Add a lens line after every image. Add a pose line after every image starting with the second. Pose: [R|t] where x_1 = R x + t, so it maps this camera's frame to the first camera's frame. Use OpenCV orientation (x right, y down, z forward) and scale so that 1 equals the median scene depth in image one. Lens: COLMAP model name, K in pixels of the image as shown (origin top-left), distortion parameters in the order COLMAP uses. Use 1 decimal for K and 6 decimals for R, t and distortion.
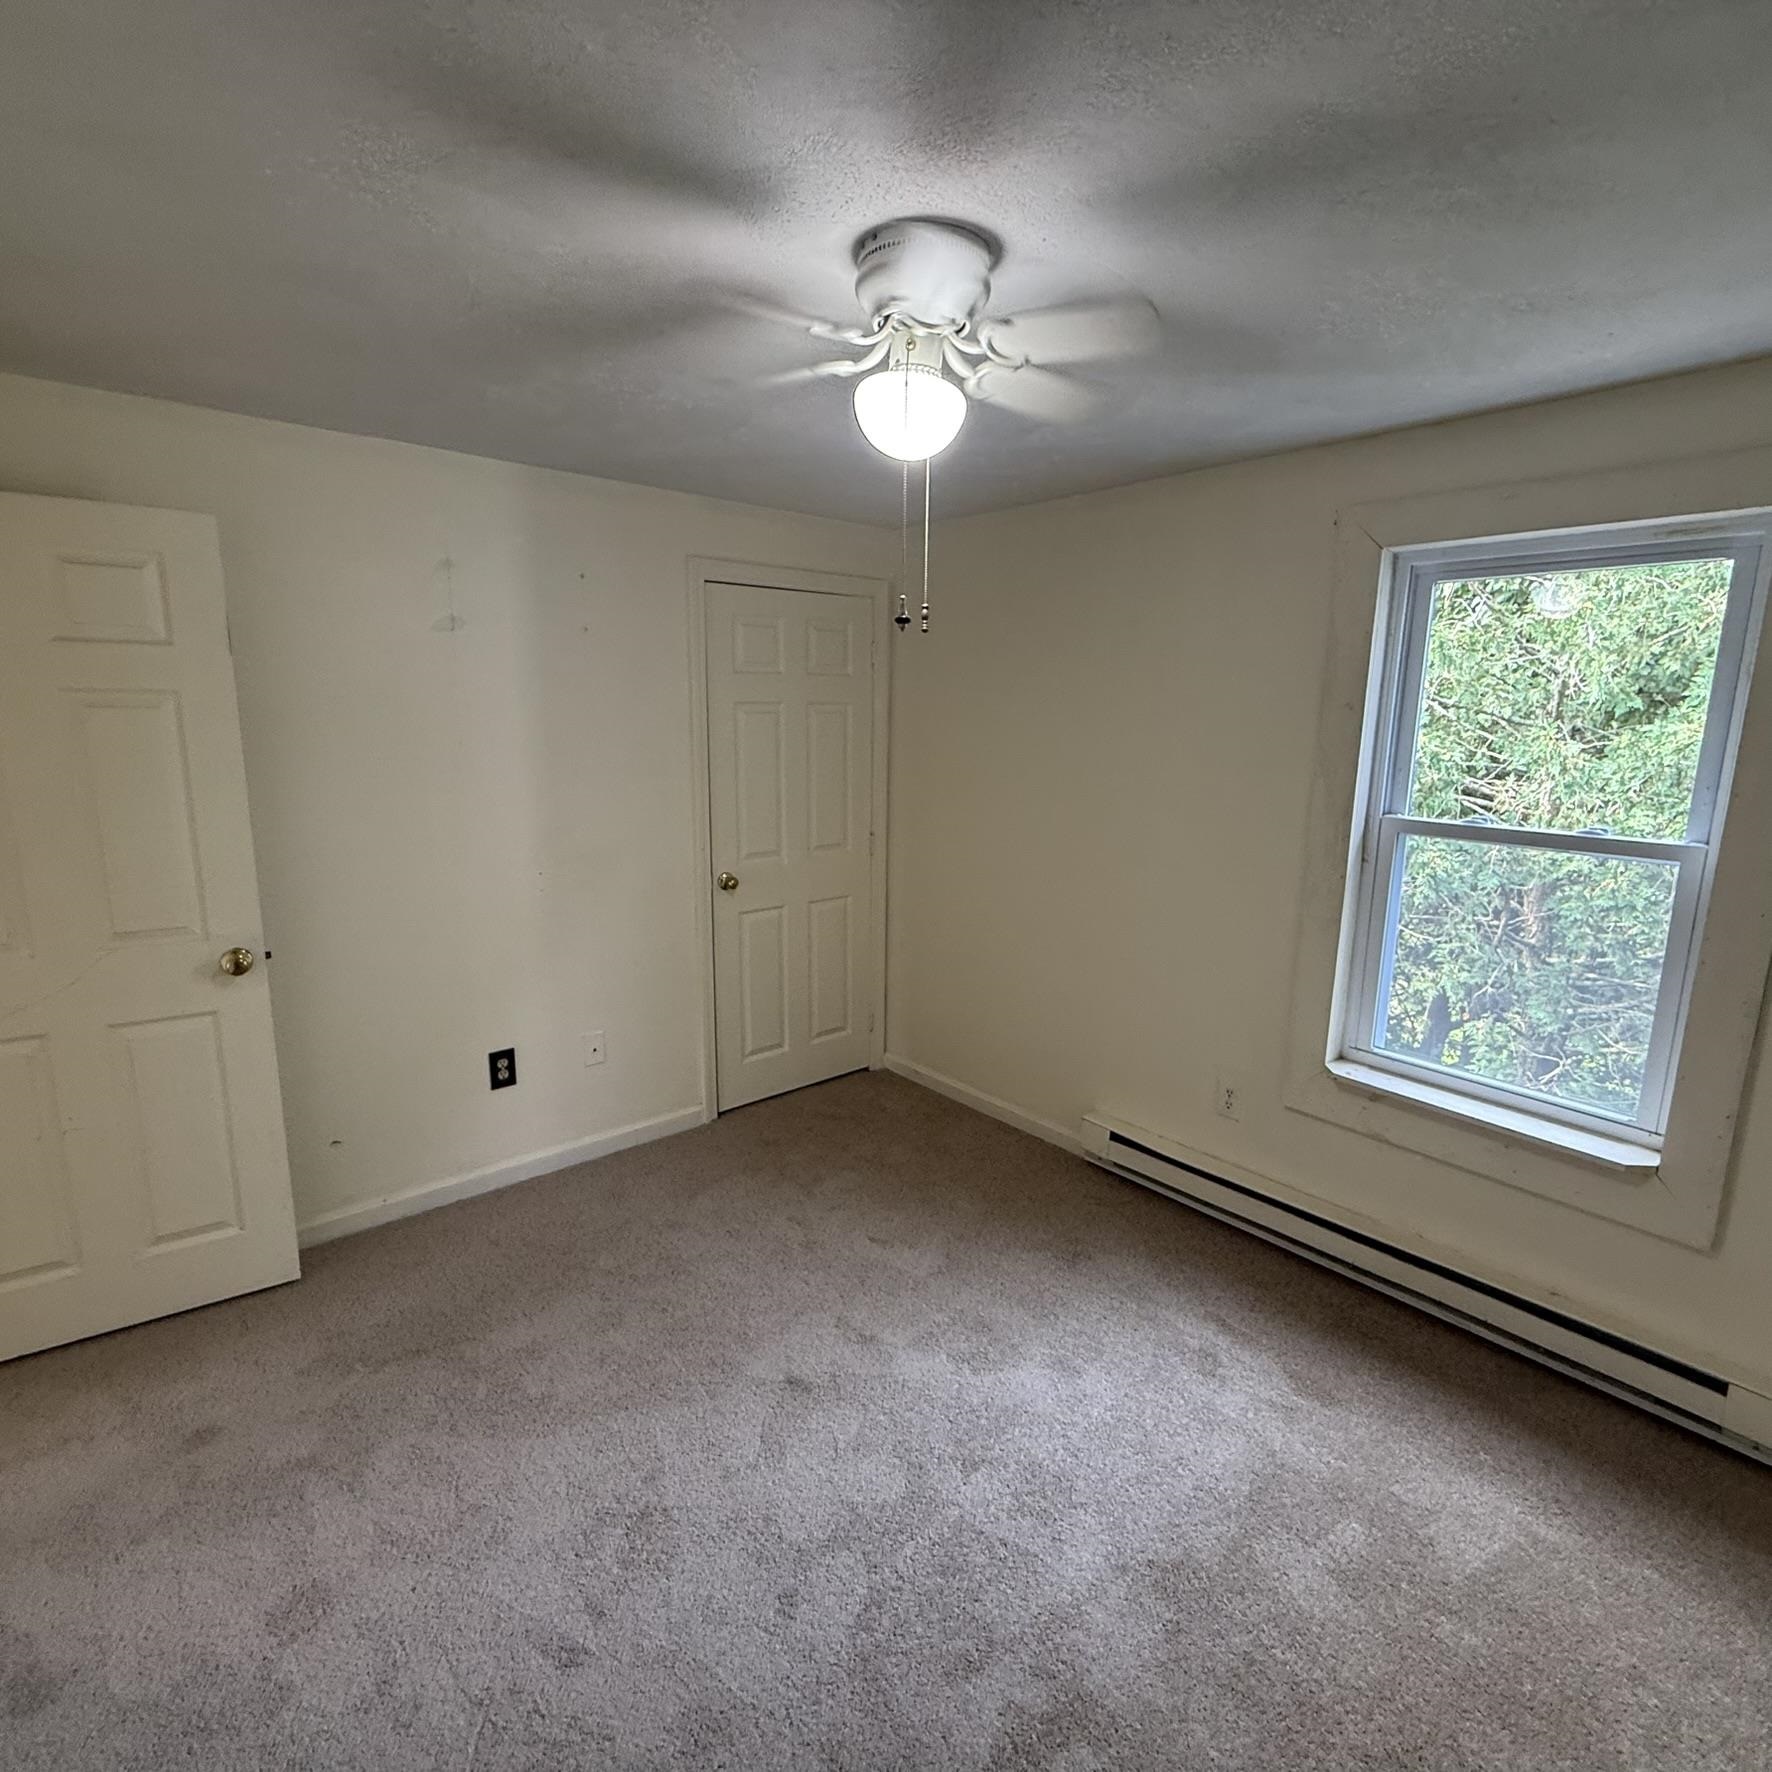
lens RADIAL K [[935.0, 0, 888.4], [0, 935.0, 881.1], [0, 0, 1]] dist [0.001871, -0.000211]
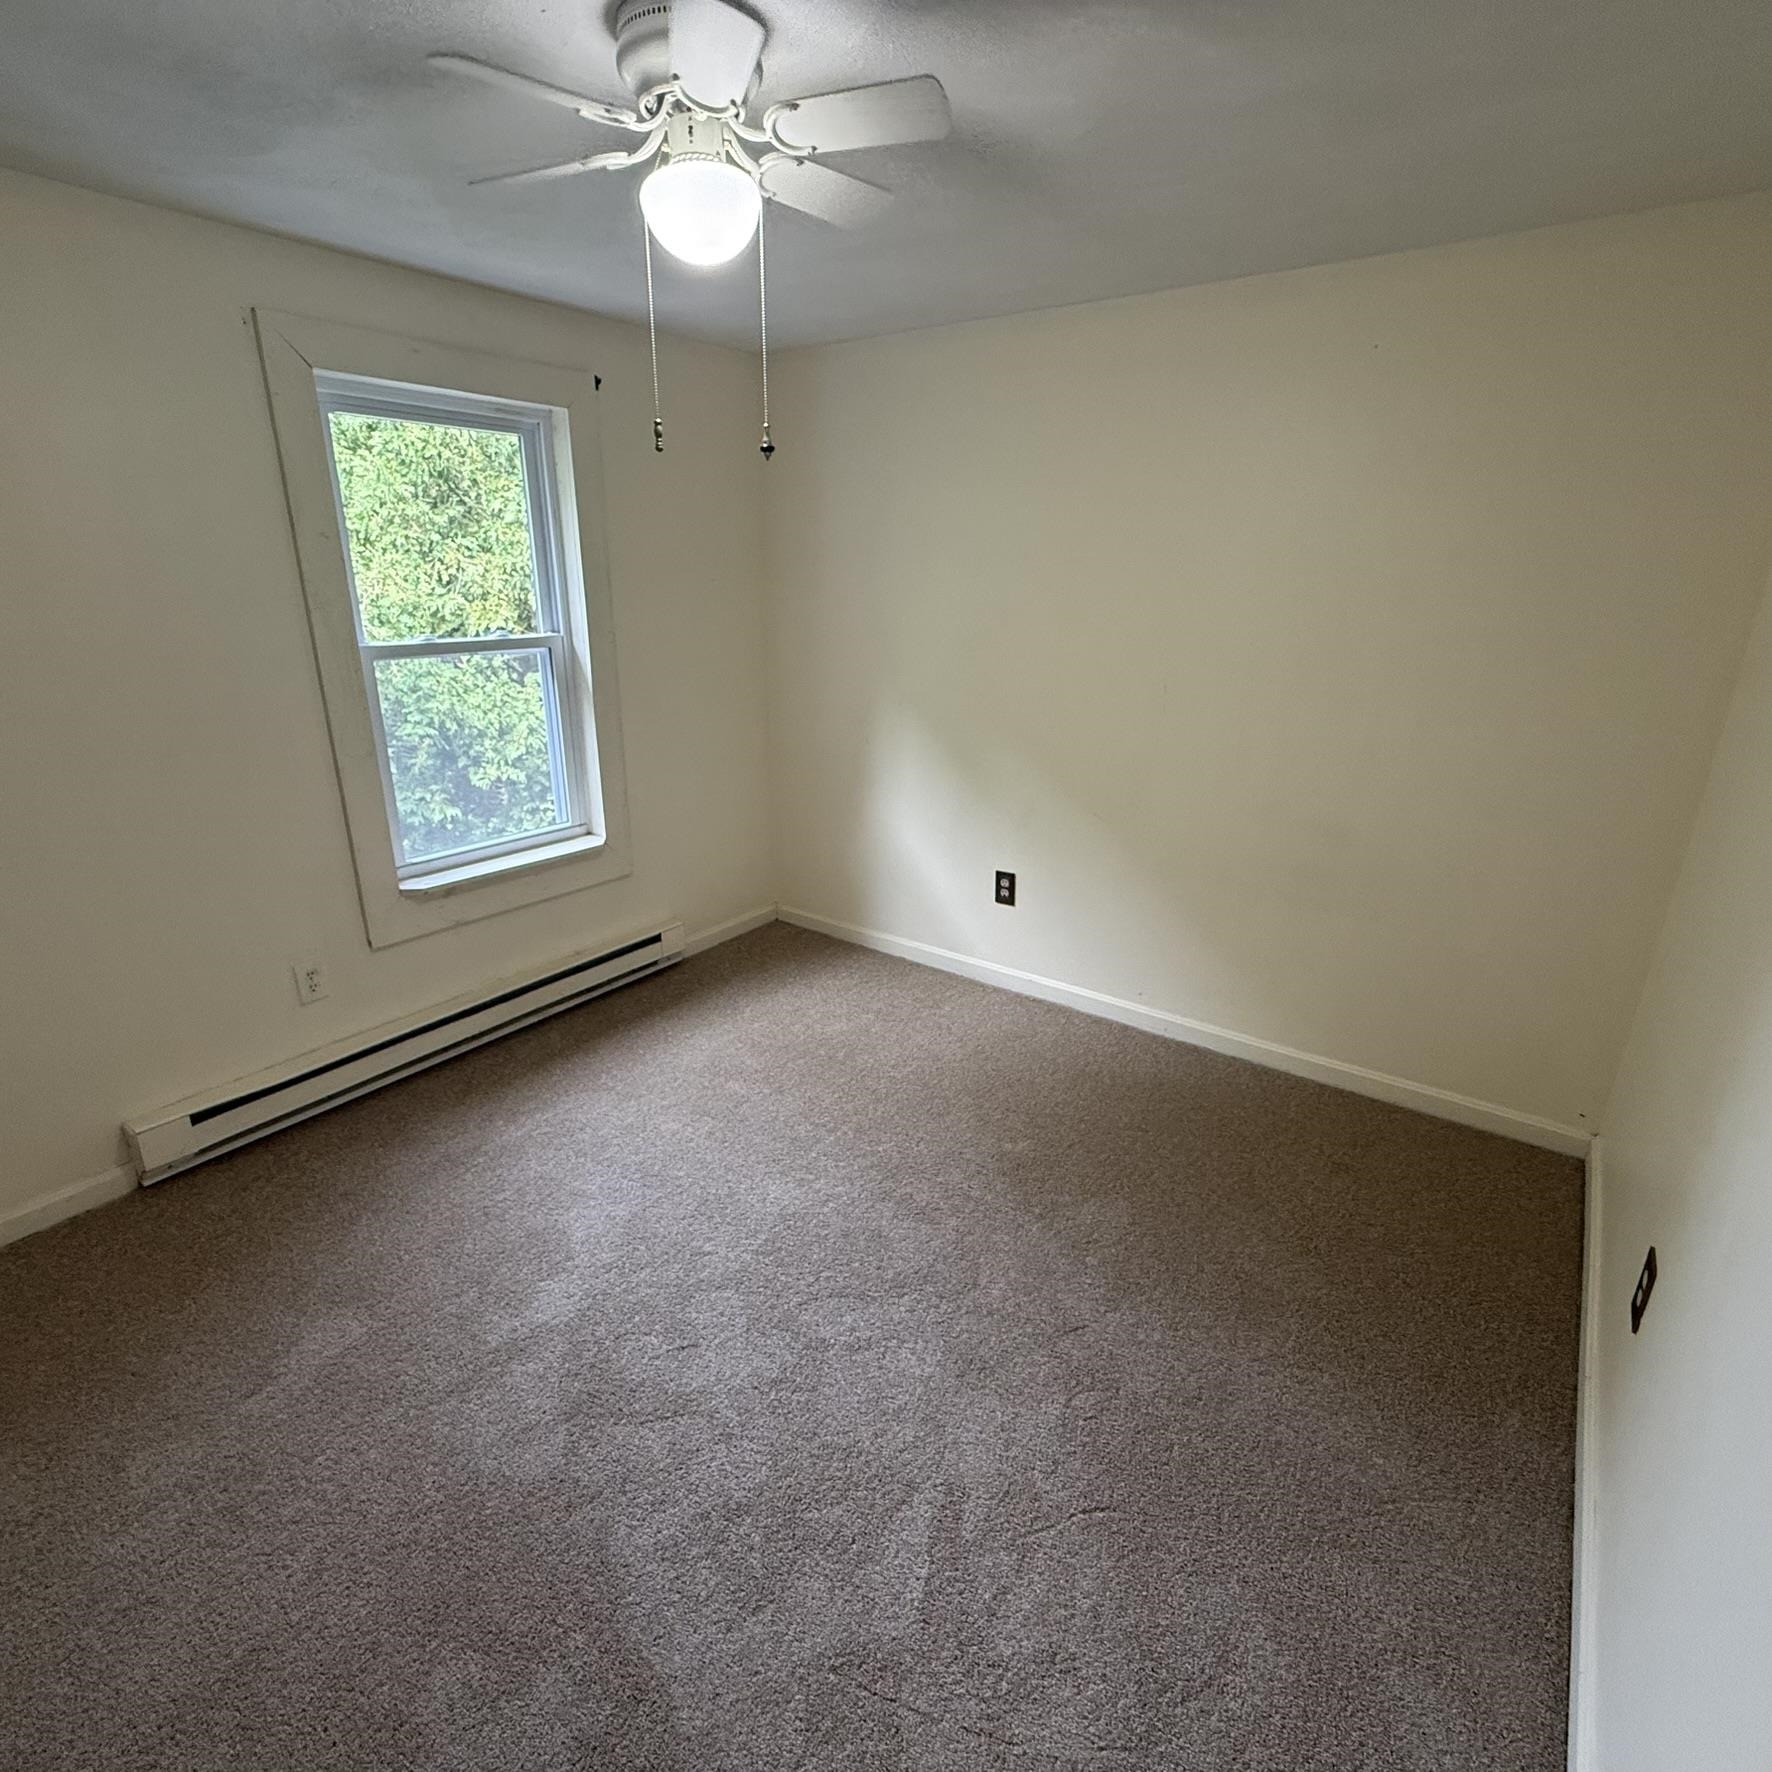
lens RADIAL K [[946.0, 0, 877.7], [0, 946.0, 877.9], [0, 0, 1]] dist [0.000989, -0.000630]
pose [[-0.216449, -0.321639, 0.921791, -0.657695], [0.166738, 0.918123, 0.359511, -0.114936], [-0.961950, 0.231514, -0.145097, 0.659079]]
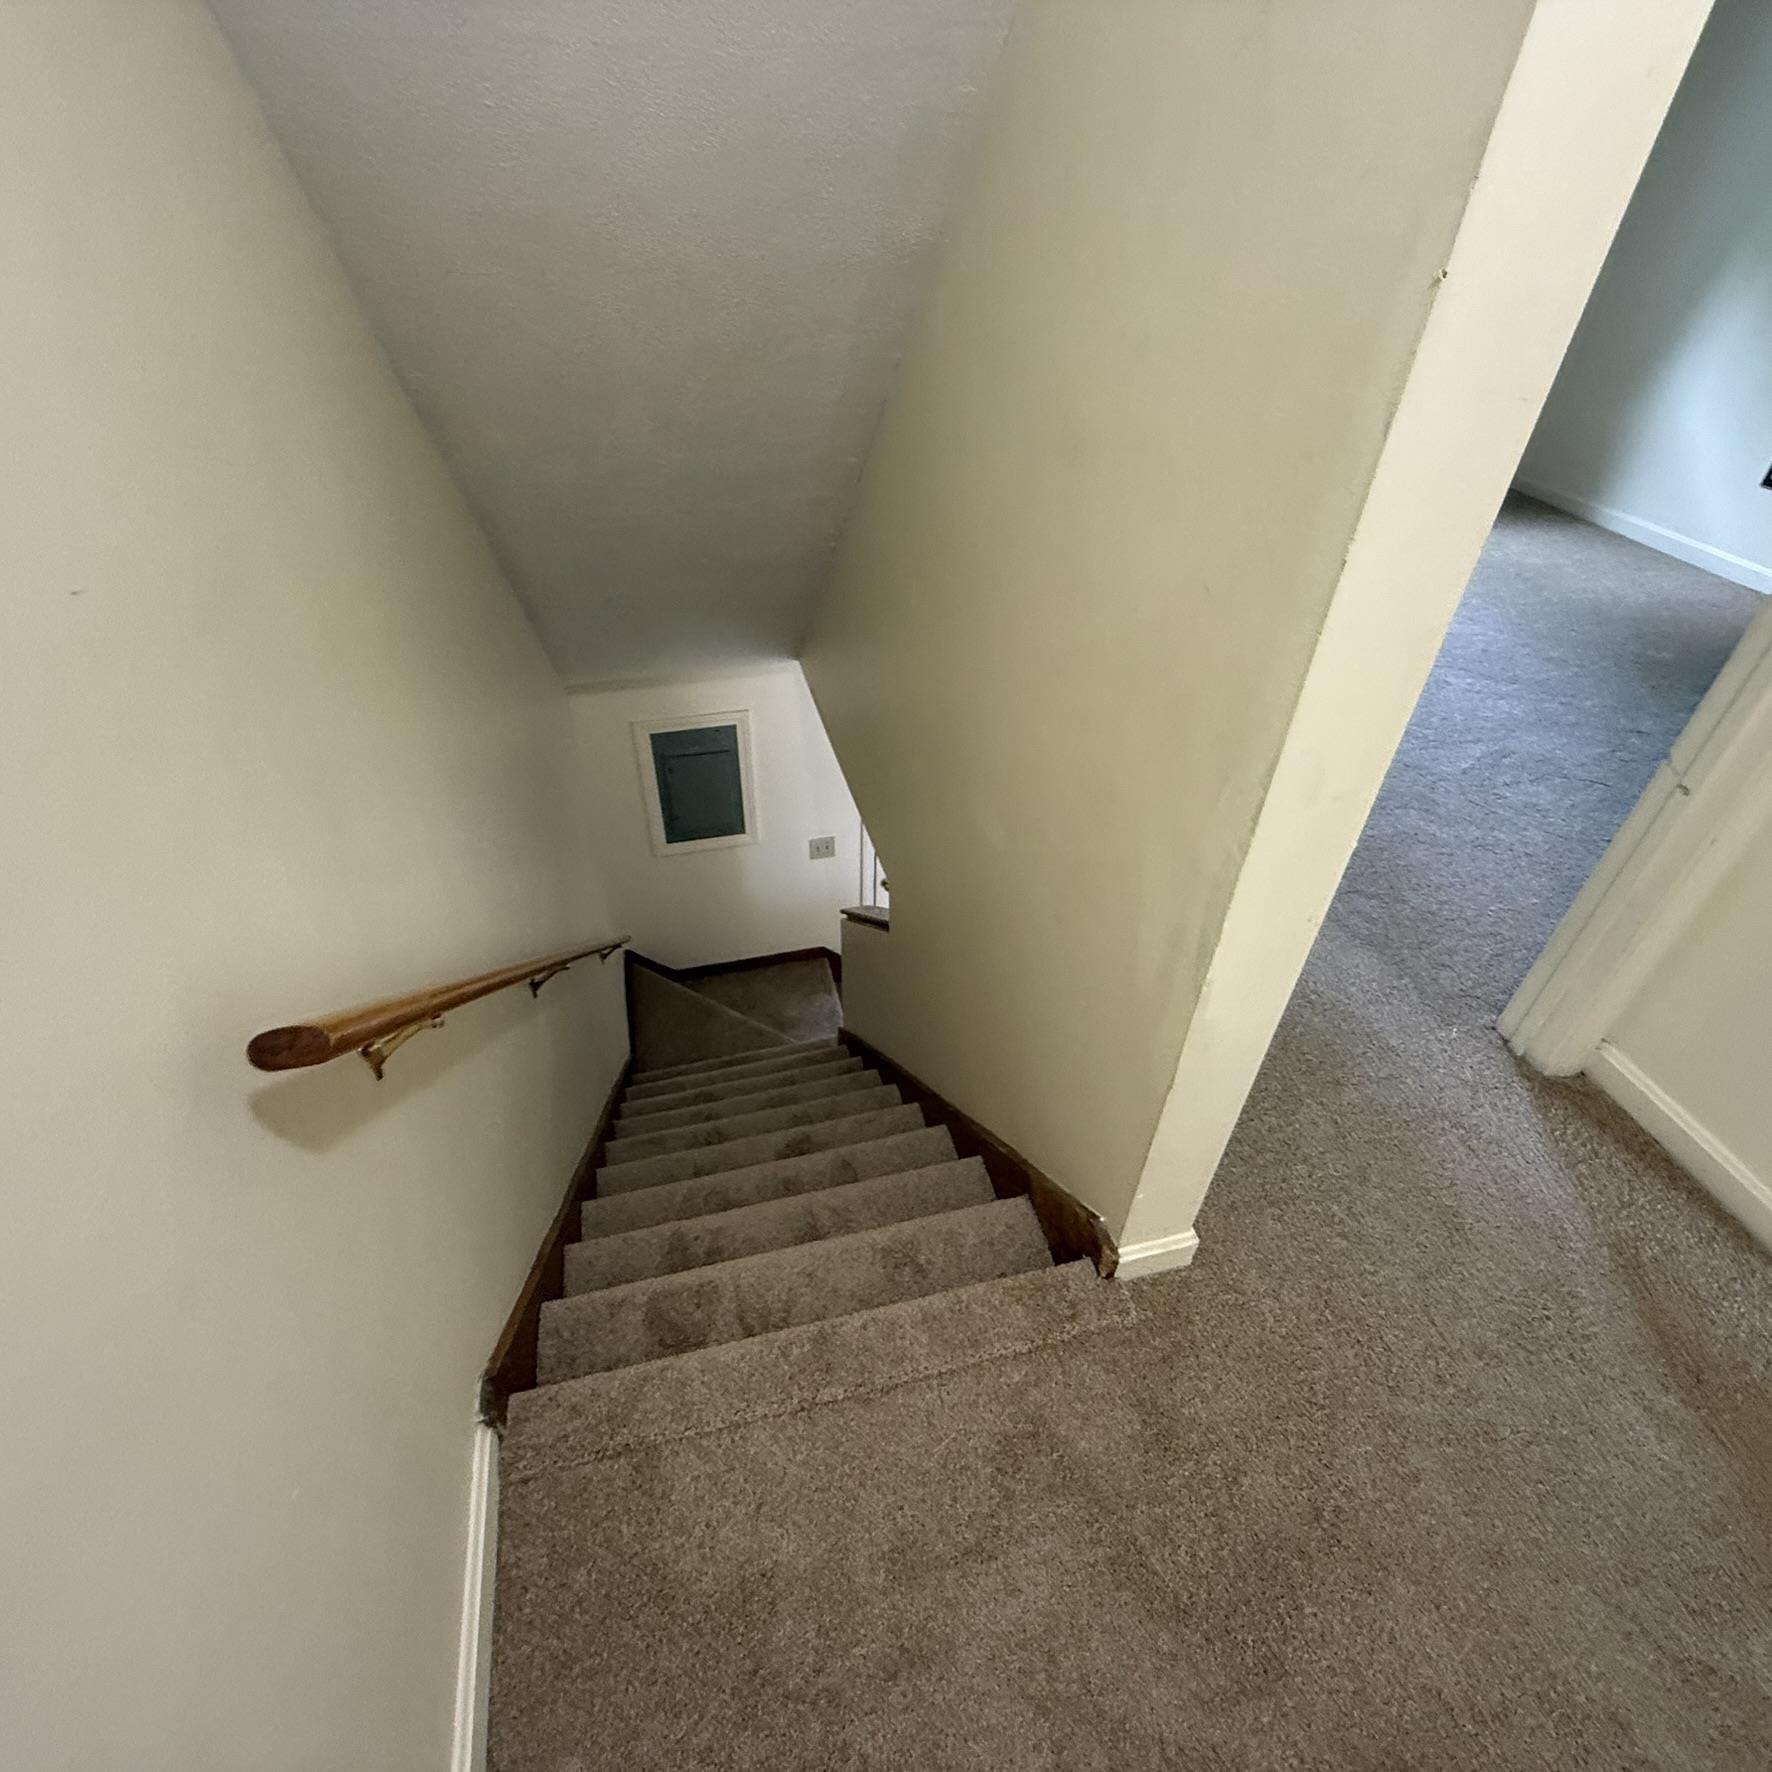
lens RADIAL K [[946.0, 0, 877.7], [0, 946.0, 877.9], [0, 0, 1]] dist [0.000989, -0.000630]
pose [[0.454856, -0.566894, 0.686832, -1.330315], [0.158273, 0.810411, 0.564077, -0.086141], [-0.876388, -0.147867, 0.458344, 0.722239]]
